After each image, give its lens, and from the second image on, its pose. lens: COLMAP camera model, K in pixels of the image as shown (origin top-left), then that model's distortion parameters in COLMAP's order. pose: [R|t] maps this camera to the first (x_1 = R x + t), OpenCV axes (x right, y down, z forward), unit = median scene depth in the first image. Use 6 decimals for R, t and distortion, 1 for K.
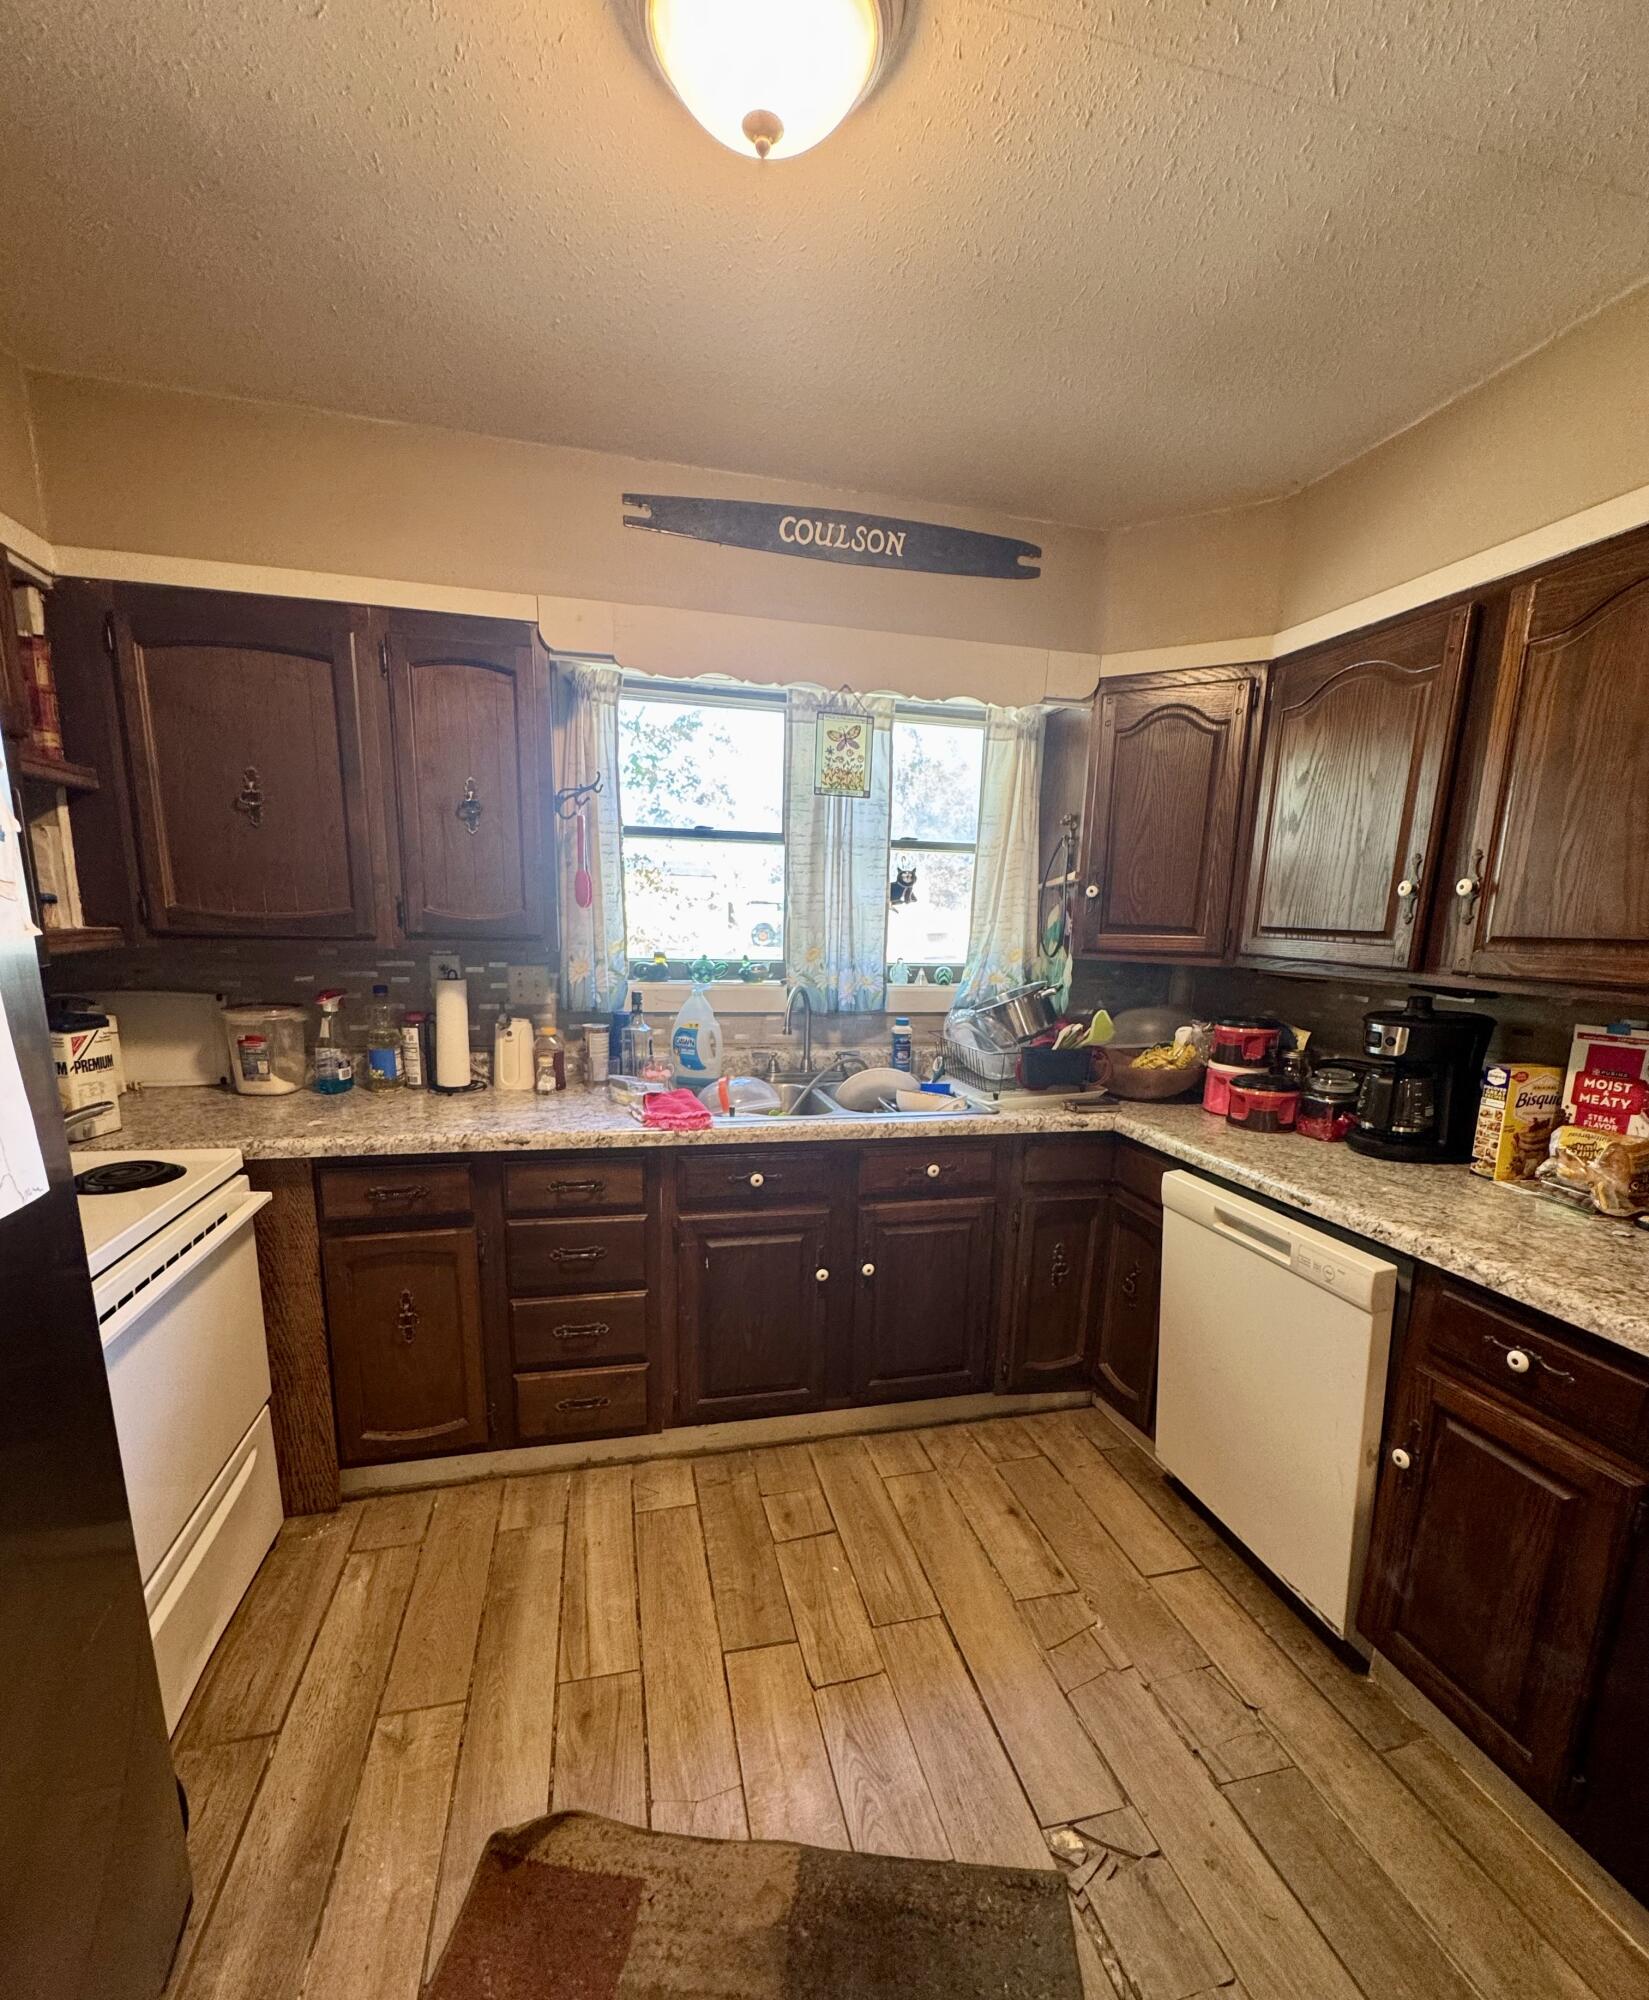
lens RADIAL K [[880.6, 0, 827.7], [0, 880.6, 1098.2], [0, 0, 1]] dist [0.000625, -0.000513]
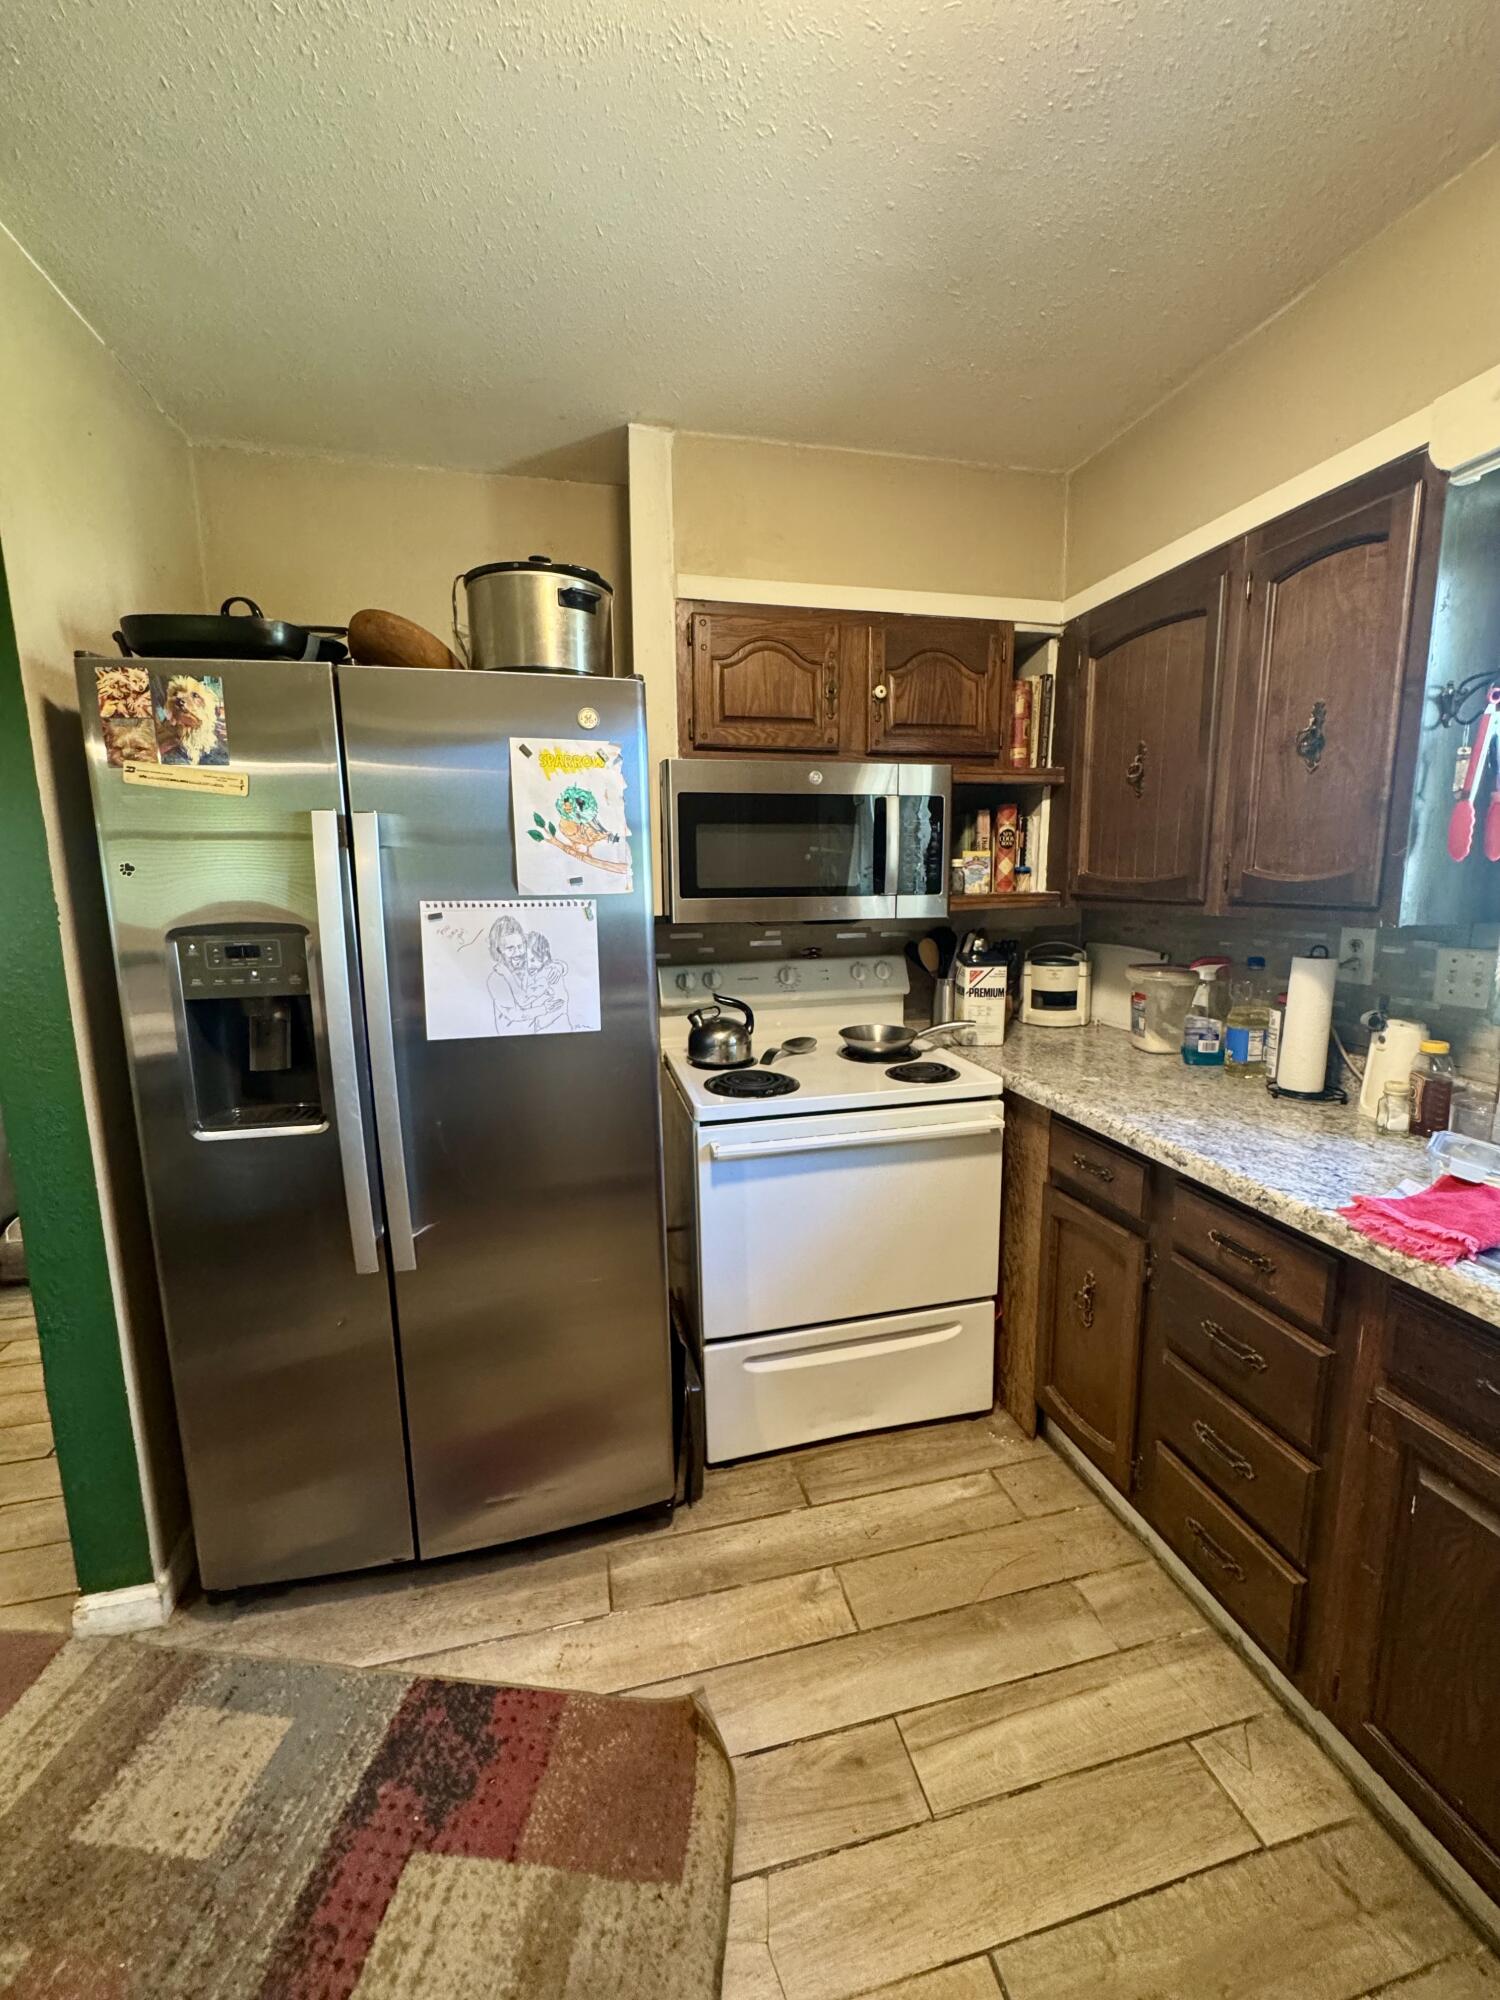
lens RADIAL K [[803.3, 0, 752.8], [0, 803.3, 997.0], [0, 0, 1]] dist [-0.001418, -0.000602]
pose [[-0.009886, 0.130179, -0.991441, 0.351063], [-0.196848, 0.971835, 0.129568, -0.111607], [0.980384, 0.196444, 0.016018, 0.591180]]
